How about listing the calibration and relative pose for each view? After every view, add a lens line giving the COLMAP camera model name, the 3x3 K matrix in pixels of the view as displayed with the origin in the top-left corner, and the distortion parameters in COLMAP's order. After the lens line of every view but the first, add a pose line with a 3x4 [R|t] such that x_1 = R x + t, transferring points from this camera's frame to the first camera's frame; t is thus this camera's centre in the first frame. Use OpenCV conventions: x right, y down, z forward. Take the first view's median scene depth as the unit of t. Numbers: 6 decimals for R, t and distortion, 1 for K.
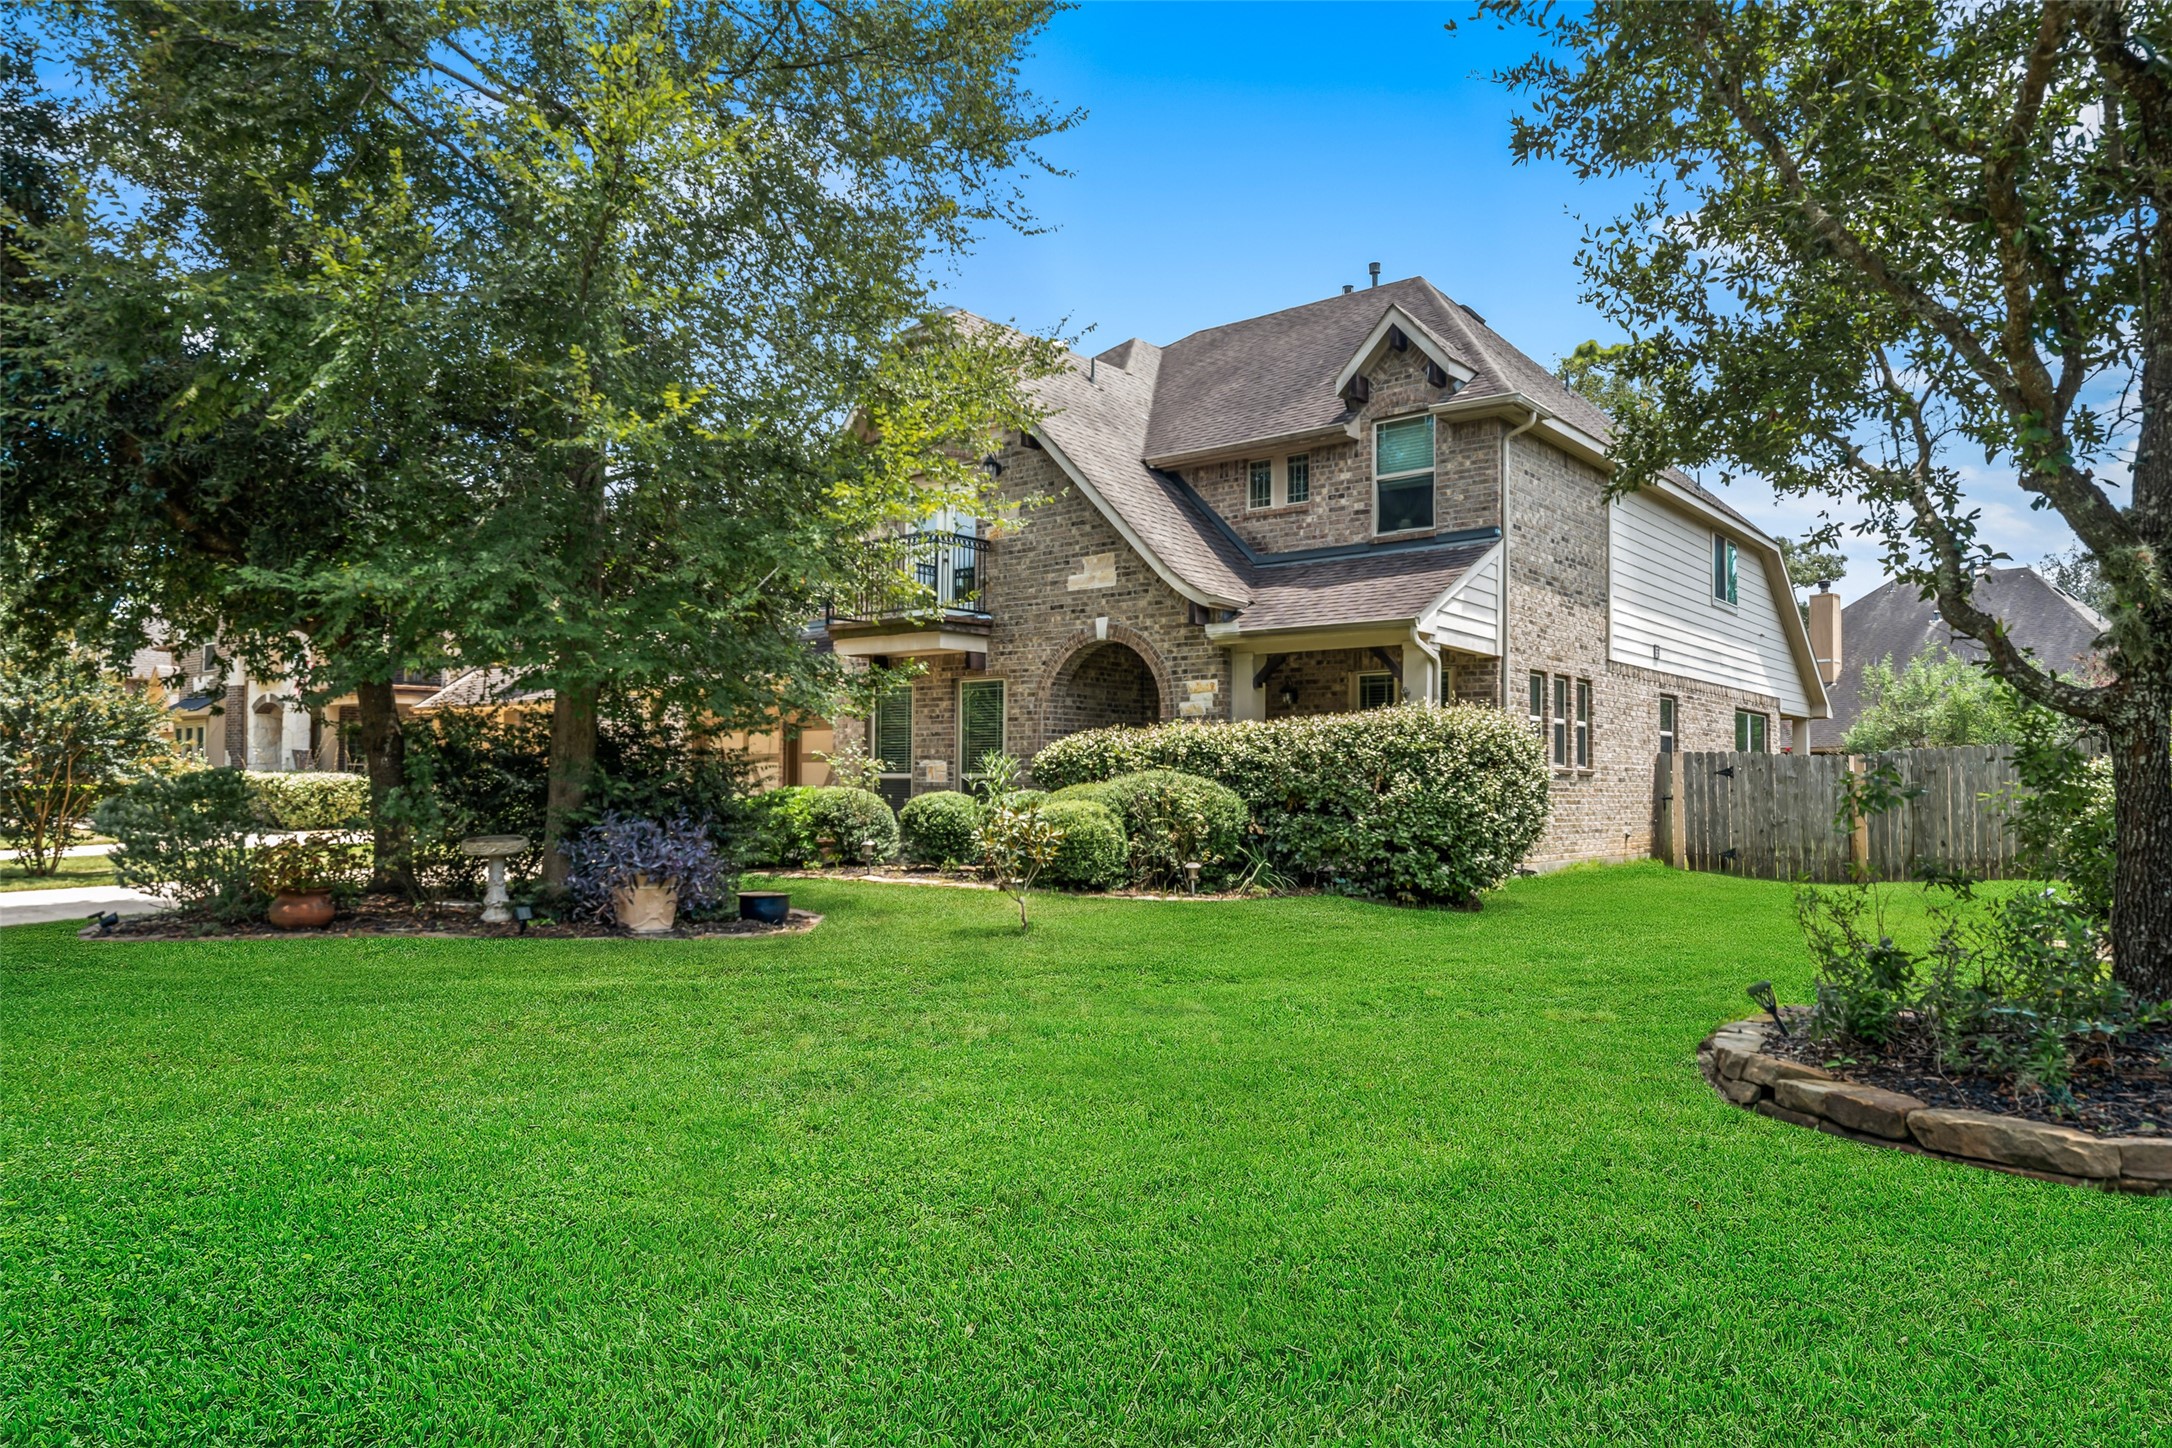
lens RADIAL K [[1372.4, 0, 1086.0], [0, 1372.4, 724.0], [0, 0, 1]] dist [0.000586, -0.000212]
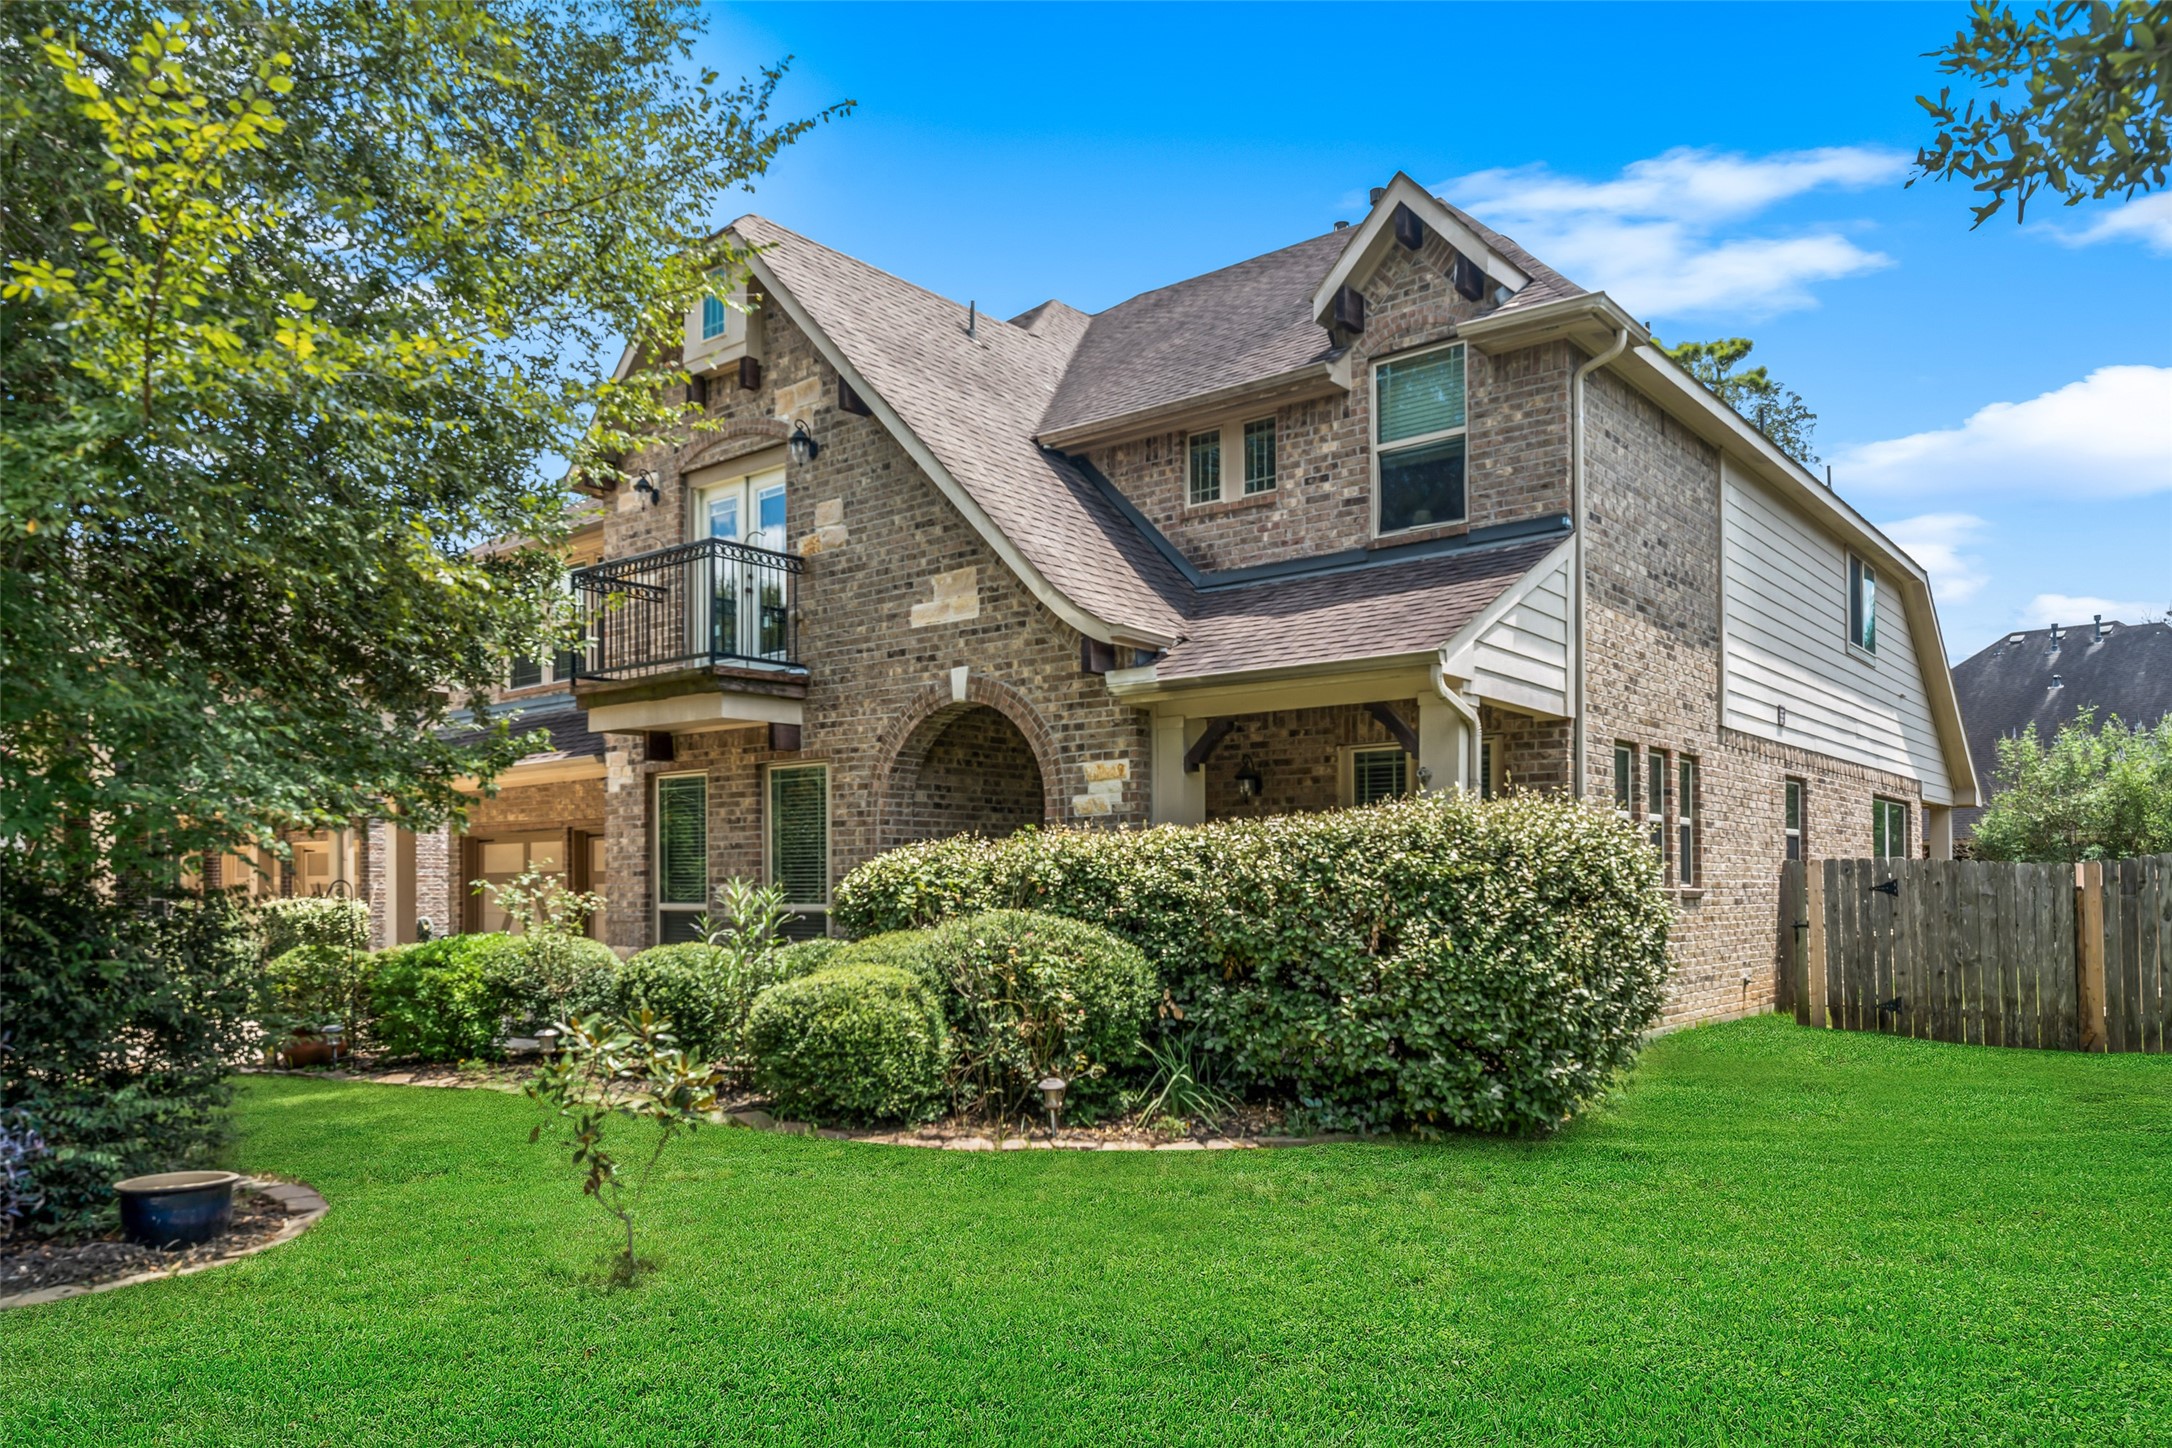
lens RADIAL K [[1504.9, 0, 1091.7], [0, 1504.9, 840.8], [0, 0, 1]] dist [-0.000044, 0.000837]
pose [[0.999887, -0.011111, 0.010121, 0.070384], [0.010963, 0.999834, 0.014536, -0.004984], [-0.010281, -0.014423, 0.999843, 0.299238]]
